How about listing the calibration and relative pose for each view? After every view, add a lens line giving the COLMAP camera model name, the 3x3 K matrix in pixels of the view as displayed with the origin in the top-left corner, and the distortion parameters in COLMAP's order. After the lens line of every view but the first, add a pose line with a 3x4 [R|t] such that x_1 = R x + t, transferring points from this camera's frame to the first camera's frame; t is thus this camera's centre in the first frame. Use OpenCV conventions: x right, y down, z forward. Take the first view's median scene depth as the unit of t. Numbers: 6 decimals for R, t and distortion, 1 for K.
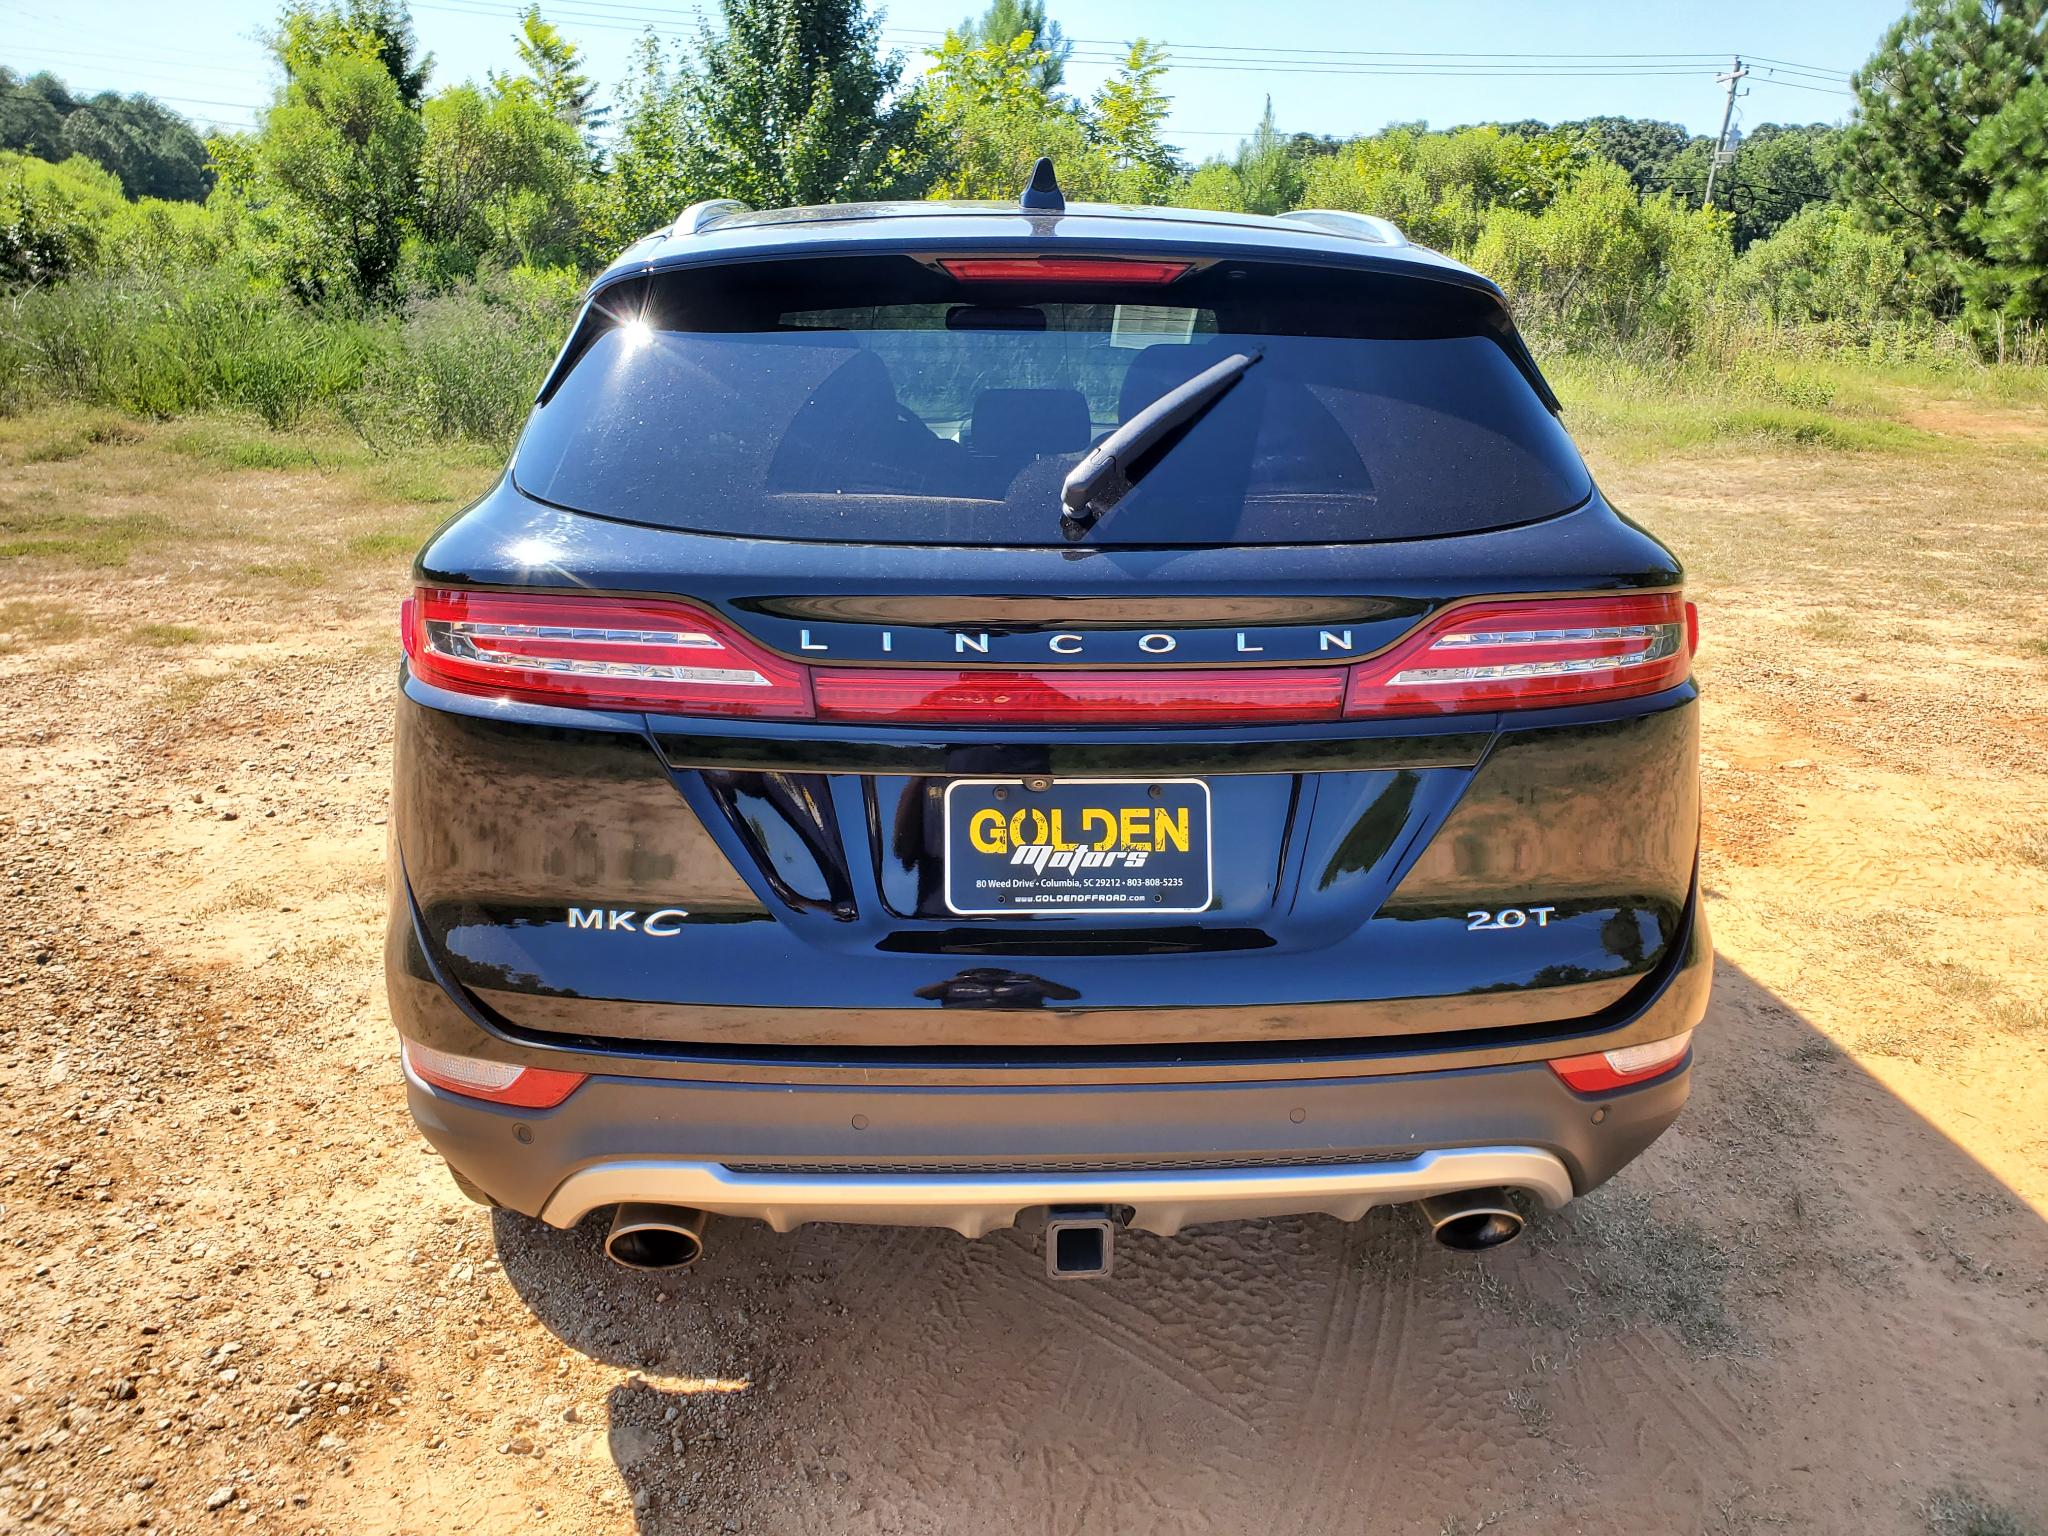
lens RADIAL K [[1631.3, 0, 1042.4], [0, 1631.3, 786.1], [0, 0, 1]] dist [0.014463, 0.015674]
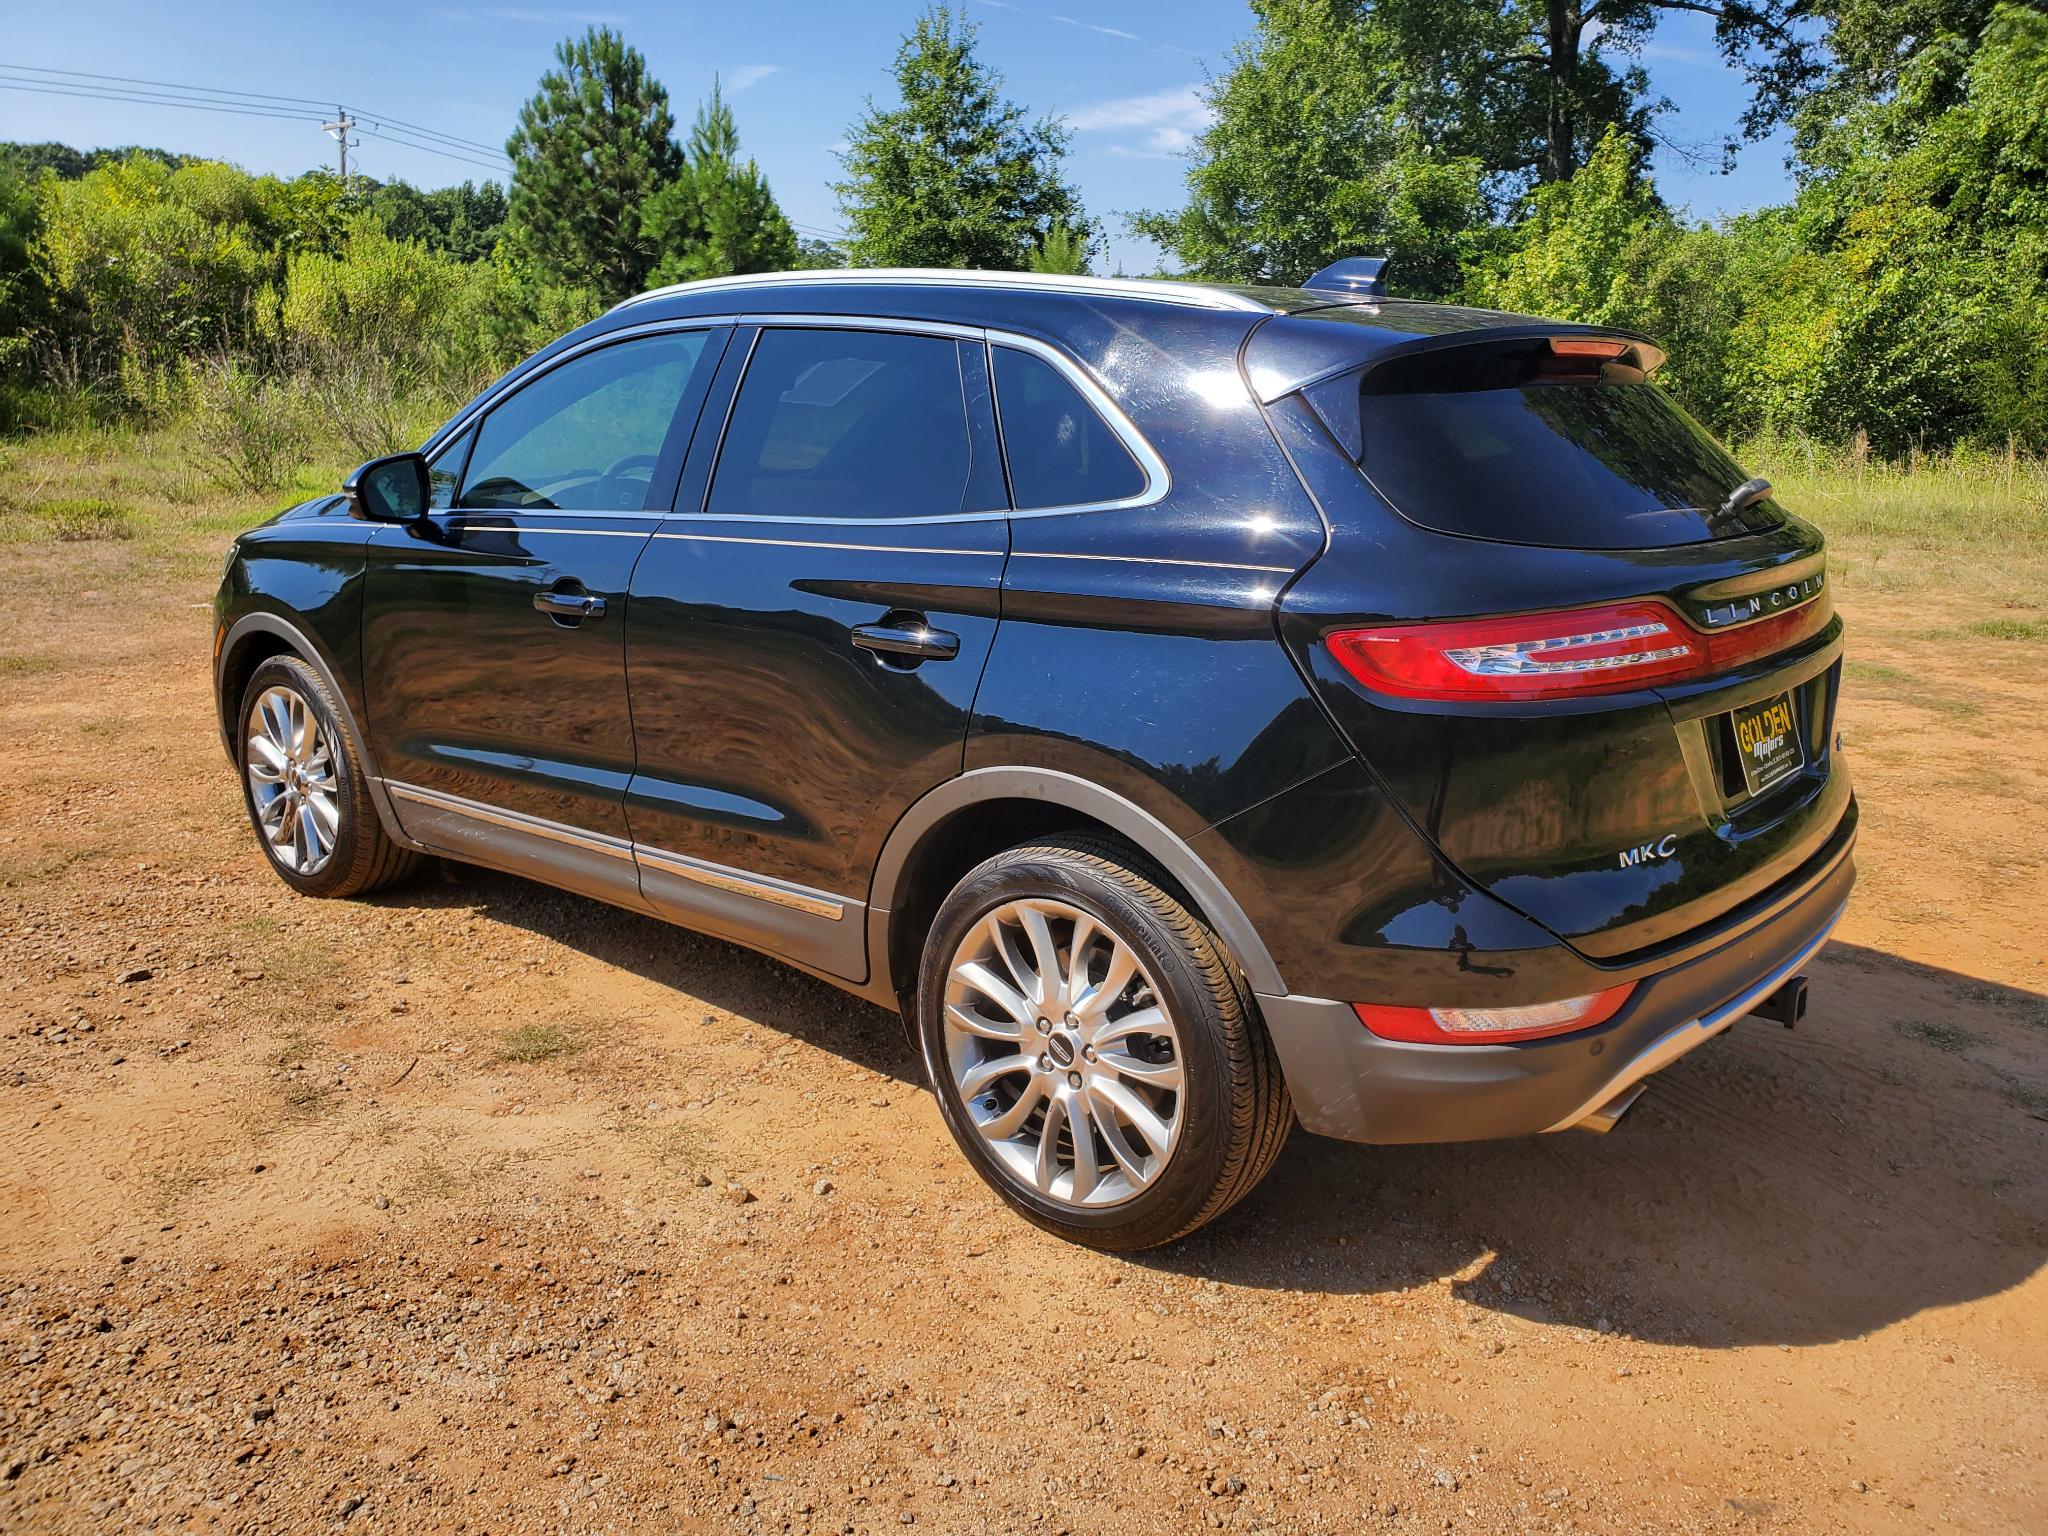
lens RADIAL K [[1631.3, 0, 1042.4], [0, 1631.3, 786.1], [0, 0, 1]] dist [0.014463, 0.015674]
pose [[0.686669, -0.187387, 0.702404, -0.111436], [0.204304, 0.977010, 0.060919, -0.010953], [-0.697672, 0.101673, 0.709166, 0.030574]]
